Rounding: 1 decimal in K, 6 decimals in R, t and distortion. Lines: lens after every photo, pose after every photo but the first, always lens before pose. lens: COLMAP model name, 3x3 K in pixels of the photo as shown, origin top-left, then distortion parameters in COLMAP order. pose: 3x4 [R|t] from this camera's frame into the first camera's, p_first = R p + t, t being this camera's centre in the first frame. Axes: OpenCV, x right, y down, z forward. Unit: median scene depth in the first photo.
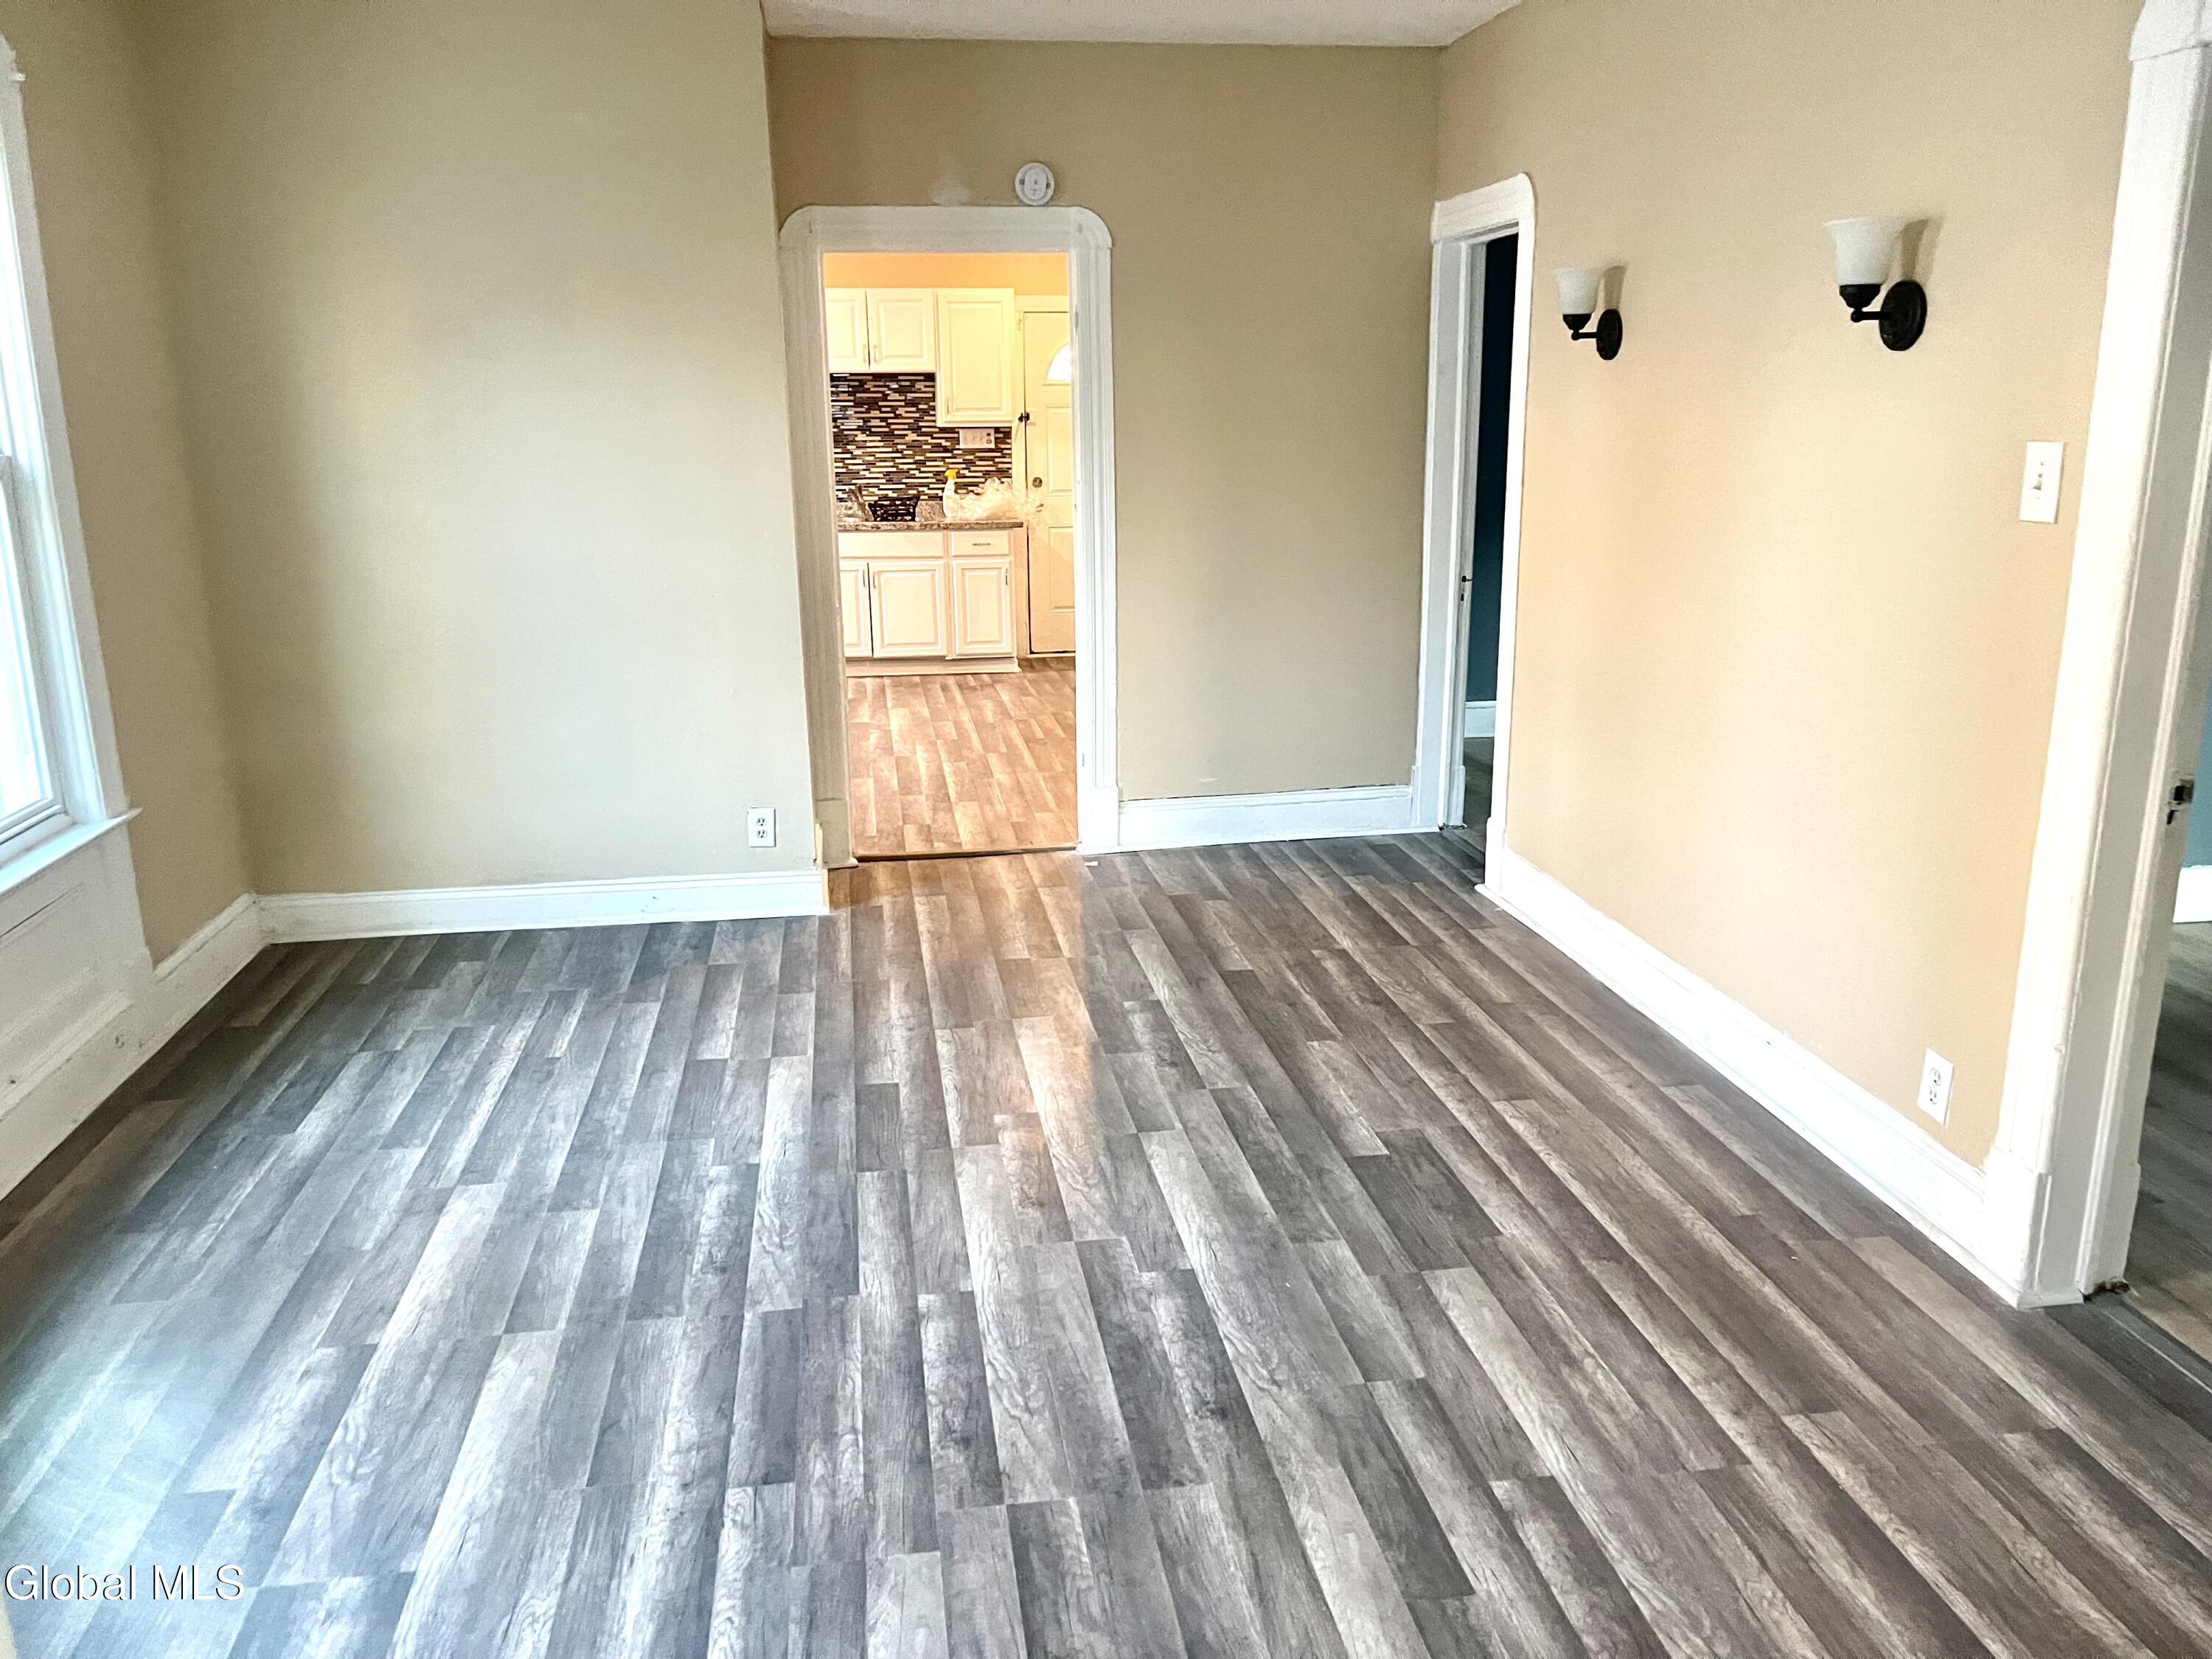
lens RADIAL K [[1682.1, 0, 1111.5], [0, 1682.1, 829.4], [0, 0, 1]] dist [0.044229, -0.031697]
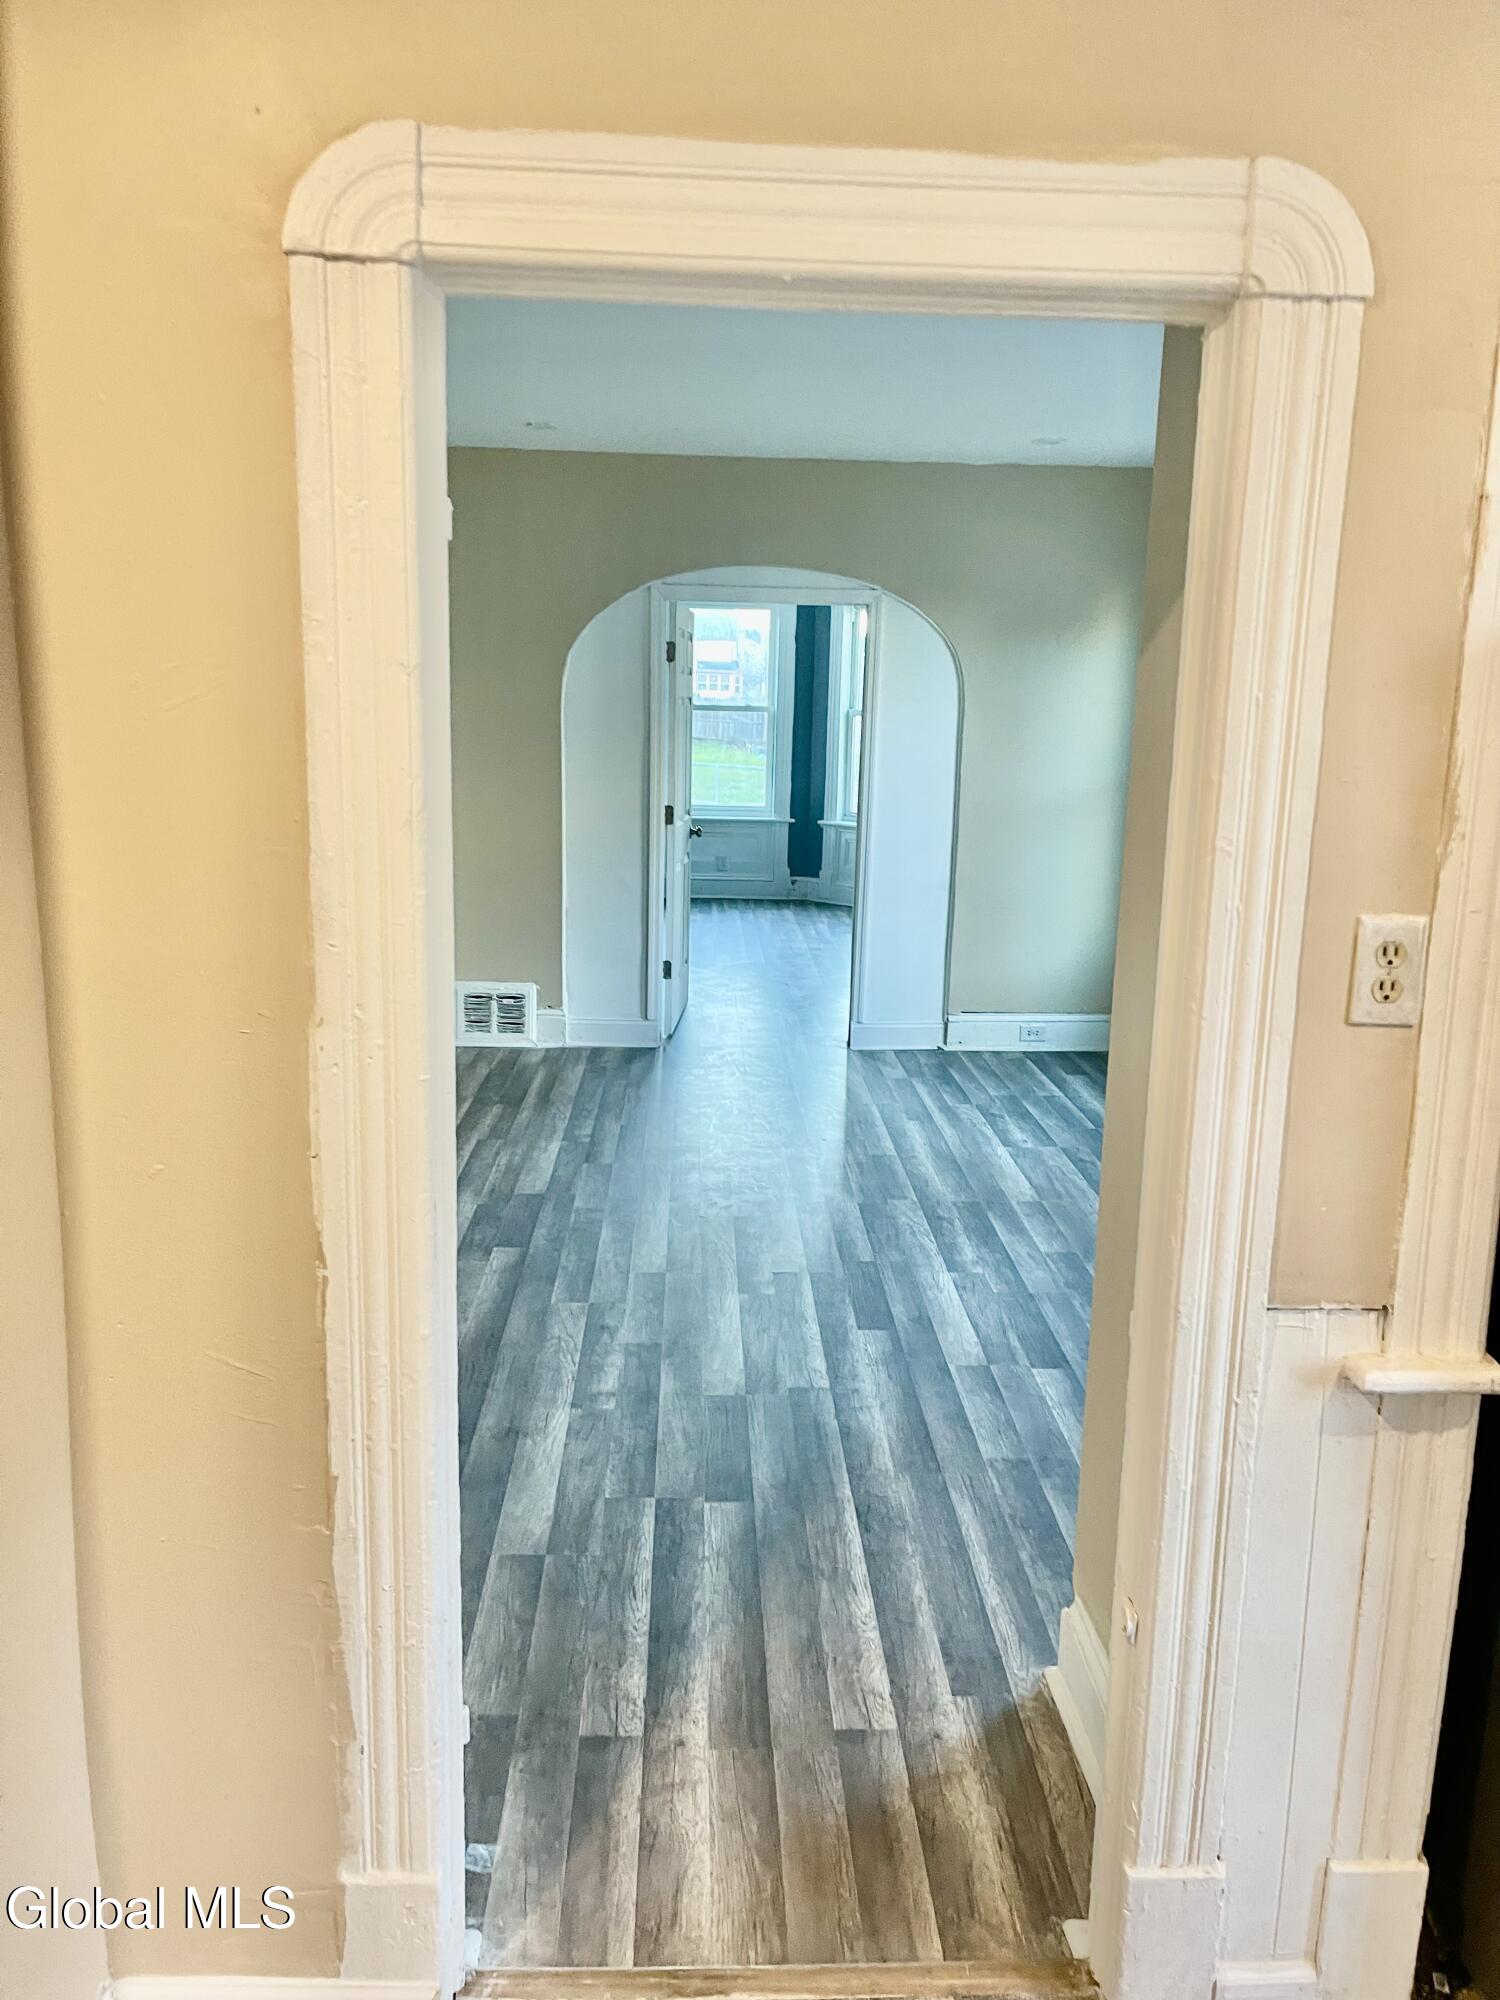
lens RADIAL K [[1520.9, 0, 757.2], [0, 1520.9, 1005.0], [0, 0, 1]] dist [0.044229, -0.031697]
pose [[-0.993279, -0.034128, 0.110603, -0.218342], [0.017428, 0.900555, 0.434392, -0.632688], [-0.114429, 0.433400, -0.893907, 2.404864]]
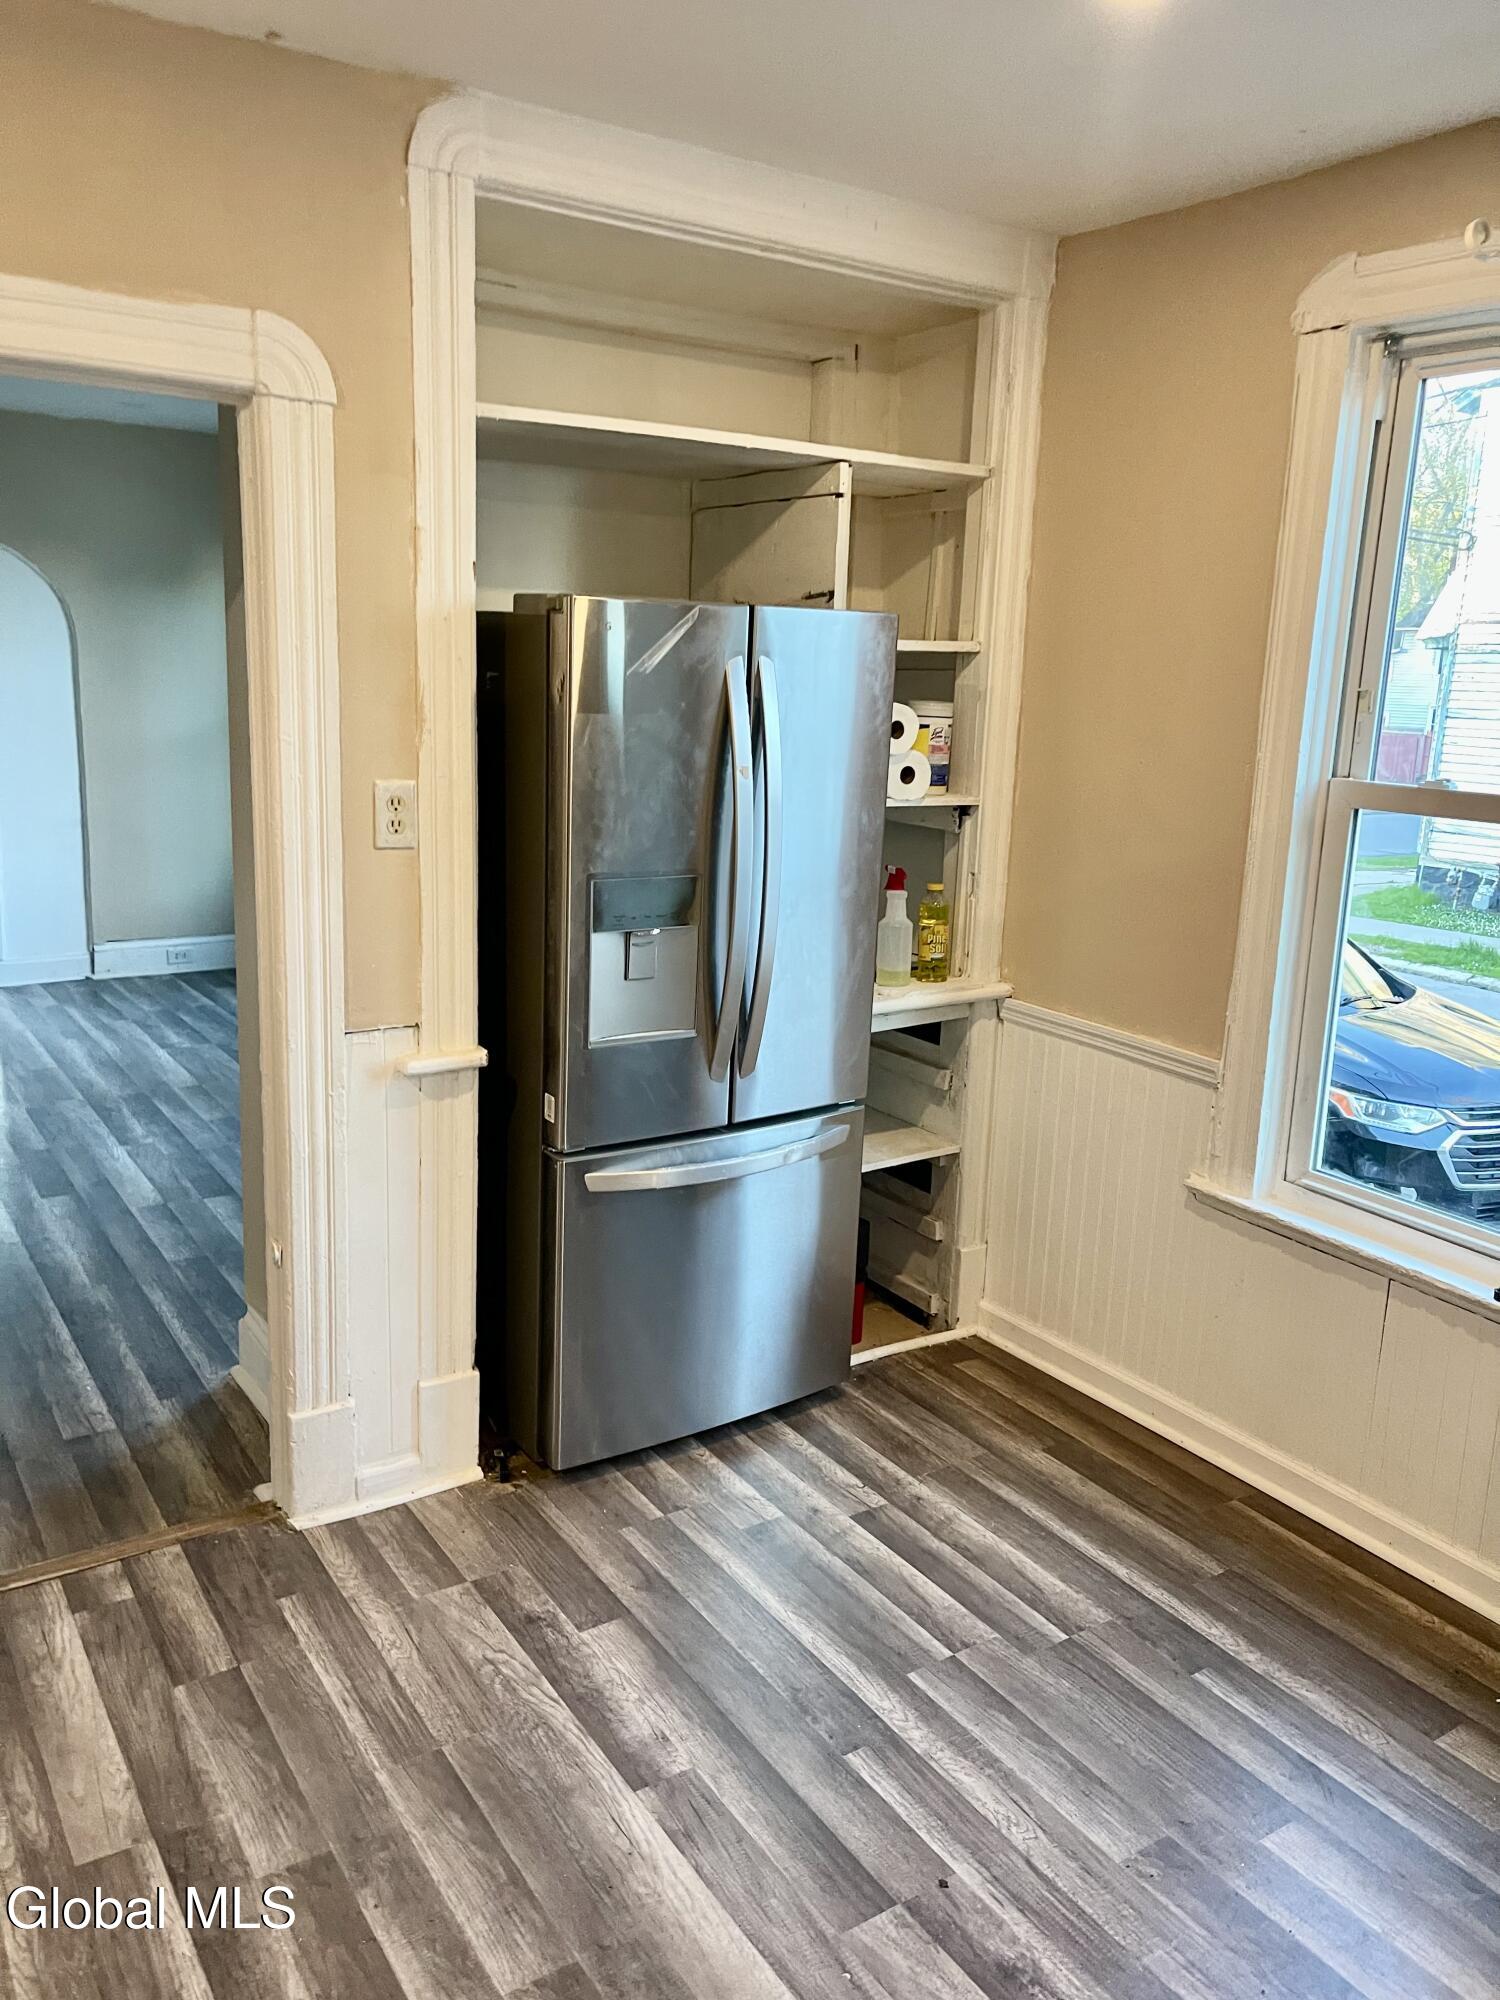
lens RADIAL K [[1520.9, 0, 747.4], [0, 1520.9, 979.3], [0, 0, 1]] dist [0.044229, -0.031697]
pose [[-0.910405, 0.061483, -0.409124, -0.196703], [-0.126005, 0.900708, 0.415751, -0.716174], [0.394063, 0.430053, -0.812262, 2.748670]]
